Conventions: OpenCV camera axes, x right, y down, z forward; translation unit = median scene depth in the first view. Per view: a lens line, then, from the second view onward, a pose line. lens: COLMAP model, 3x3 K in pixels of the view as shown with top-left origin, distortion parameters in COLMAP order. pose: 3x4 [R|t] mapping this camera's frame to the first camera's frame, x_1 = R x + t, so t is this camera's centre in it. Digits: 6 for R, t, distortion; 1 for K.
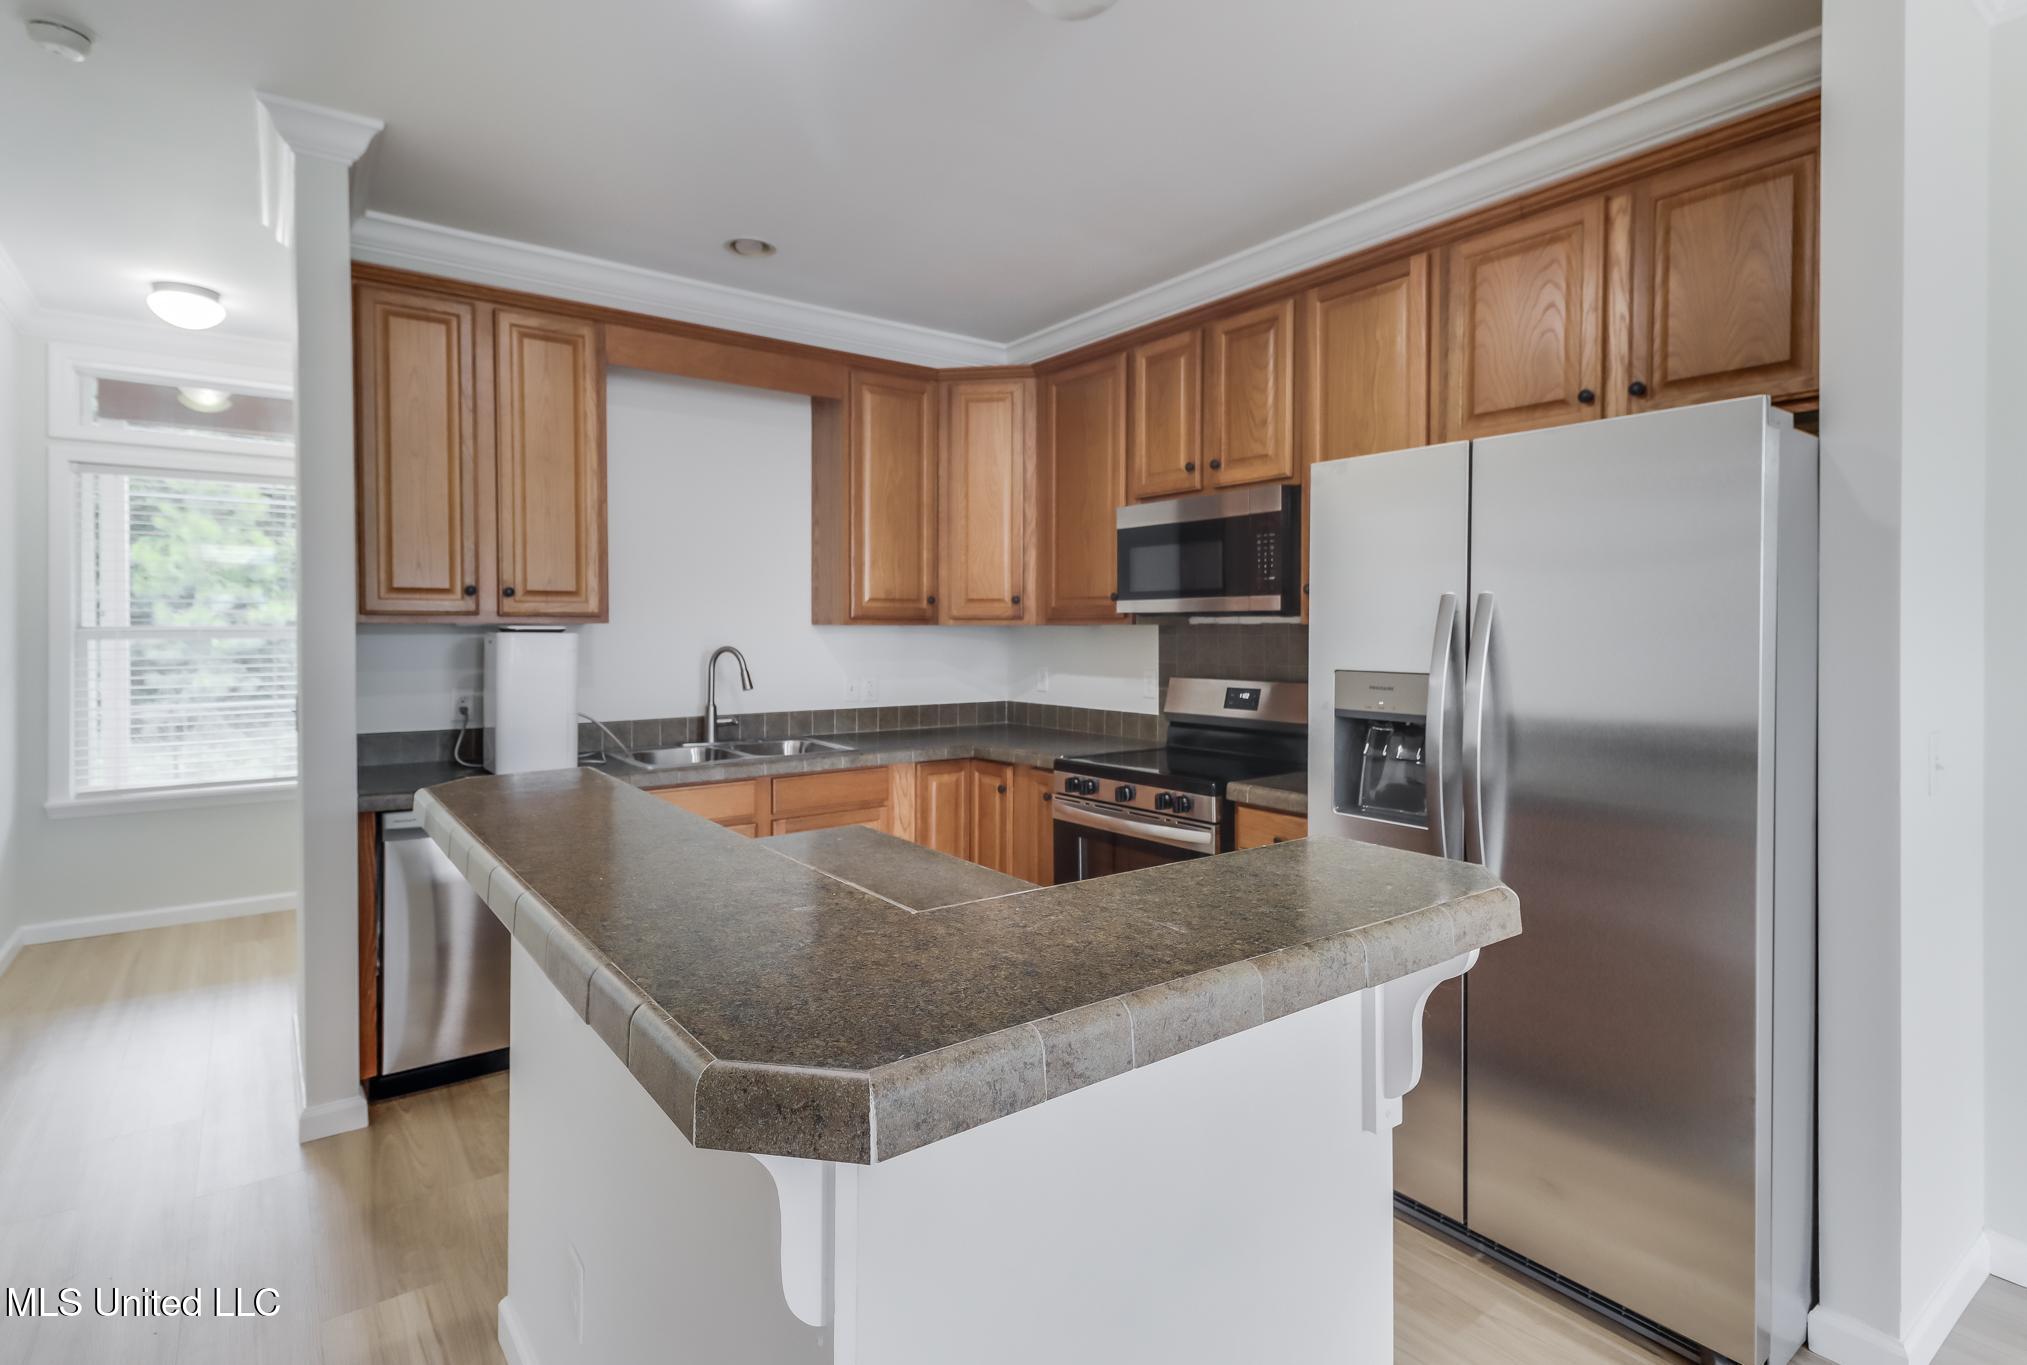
lens RADIAL K [[997.3, 0, 1008.7], [0, 997.3, 640.9], [0, 0, 1]] dist [0.019189, 0.000253]
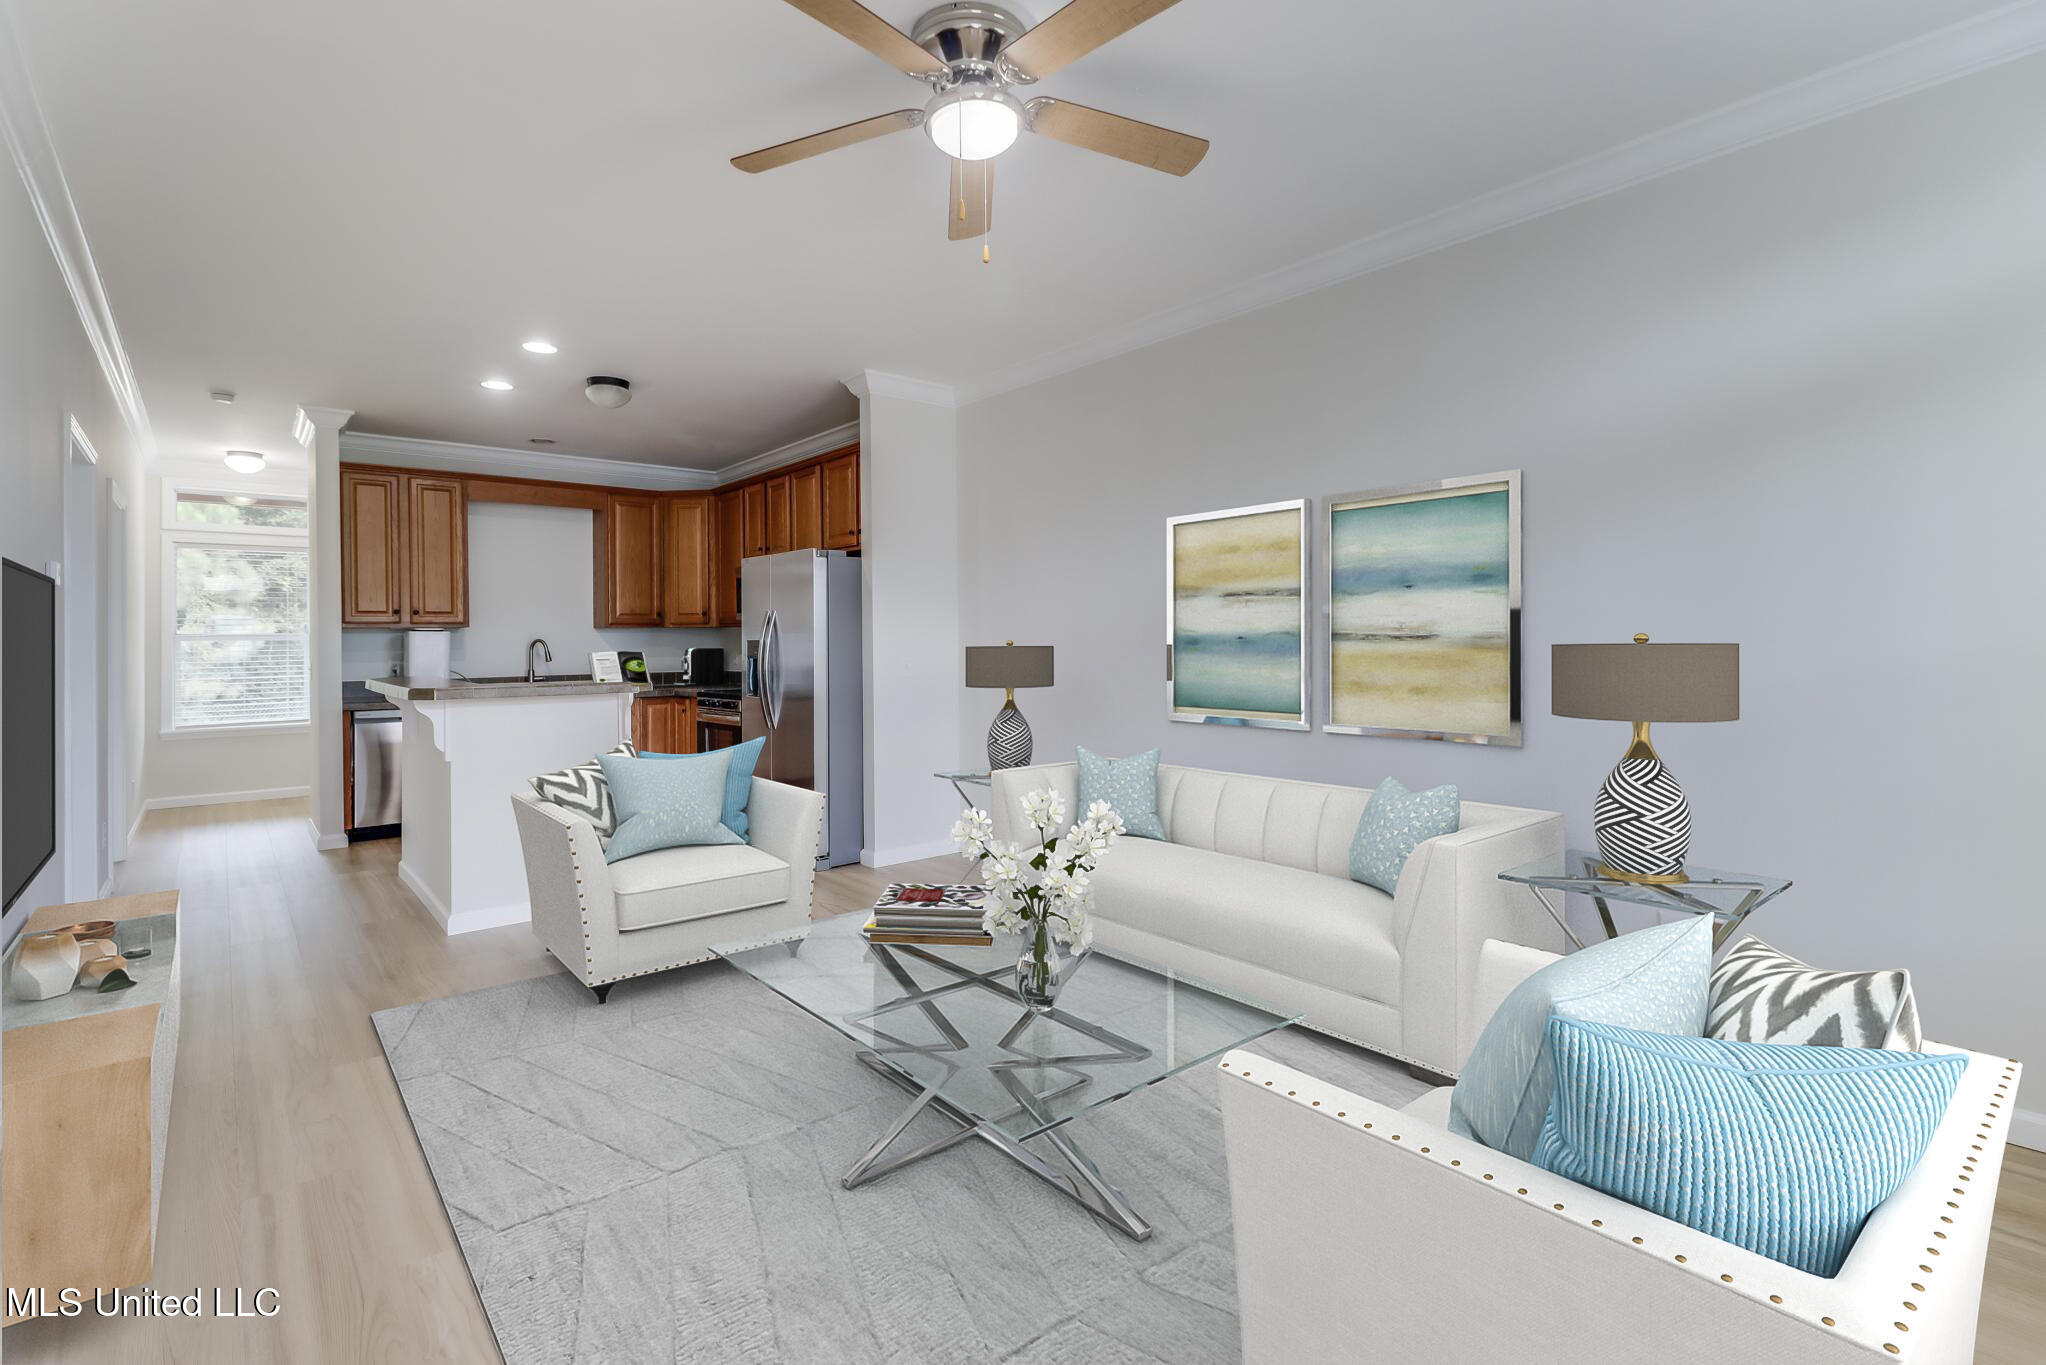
lens RADIAL K [[956.7, 0, 1025.7], [0, 956.7, 639.1], [0, 0, 1]] dist [0.020756, -0.000256]
pose [[0.998517, -0.011143, 0.053285, 0.589089], [0.011884, 0.999837, -0.013614, 0.044246], [-0.053125, 0.014227, 0.998487, -0.955923]]
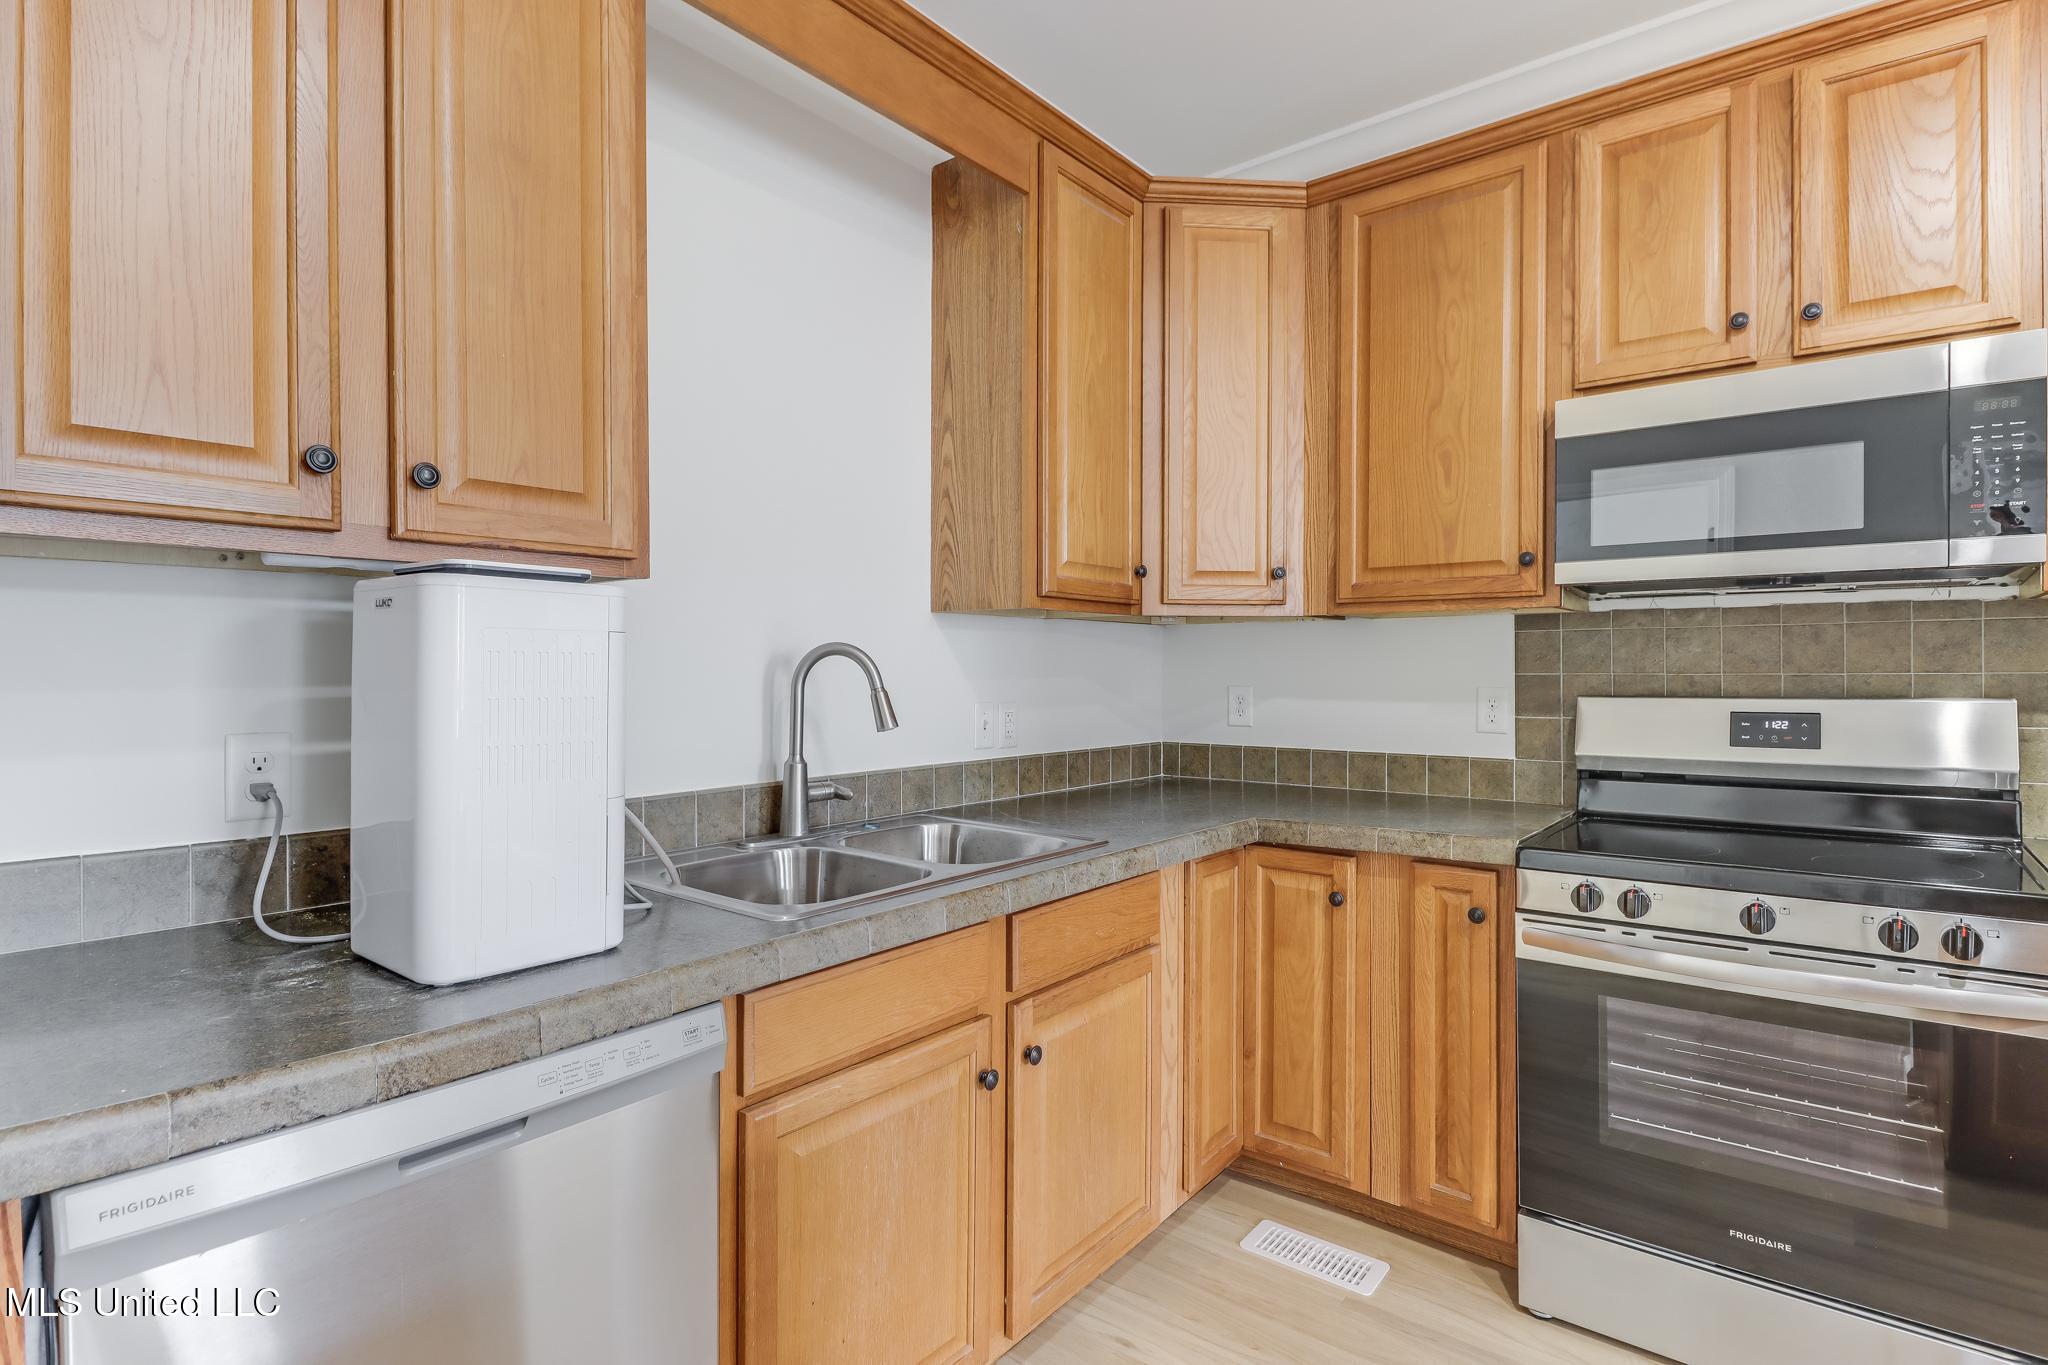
lens RADIAL K [[1008.1, 0, 1026.5], [0, 1008.1, 674.9], [0, 0, 1]] dist [-0.002688, -0.001352]
pose [[0.970083, -0.002778, 0.242756, -0.328161], [0.003789, 0.999986, -0.003700, 0.024916], [-0.242743, 0.004509, 0.970080, 0.511048]]
